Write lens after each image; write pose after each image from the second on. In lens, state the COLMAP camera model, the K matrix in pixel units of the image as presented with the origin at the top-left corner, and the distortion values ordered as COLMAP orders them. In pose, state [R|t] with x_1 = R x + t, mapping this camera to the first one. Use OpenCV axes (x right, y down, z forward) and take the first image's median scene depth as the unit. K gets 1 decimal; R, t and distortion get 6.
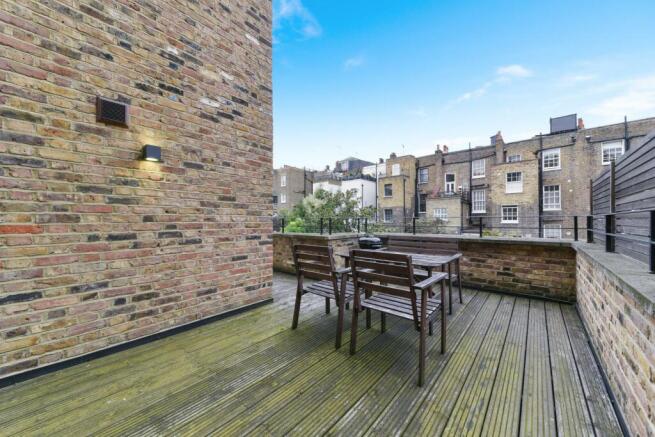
lens RADIAL K [[230.7, 0, 328.0], [0, 230.7, 219.3], [0, 0, 1]] dist [-0.001251, -0.000098]
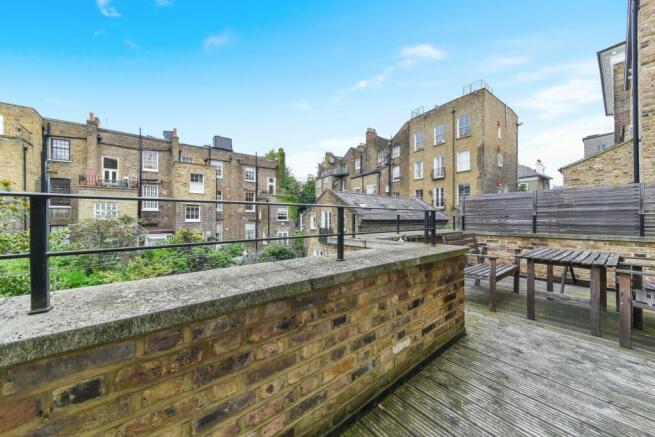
lens RADIAL K [[230.7, 0, 327.8], [0, 230.7, 219.3], [0, 0, 1]] dist [-0.001251, -0.000098]
pose [[0.164468, -0.000365, 0.986382, -0.116524], [-0.003312, 0.999994, 0.000922, 0.002966], [-0.986377, -0.003419, 0.164466, 0.178158]]
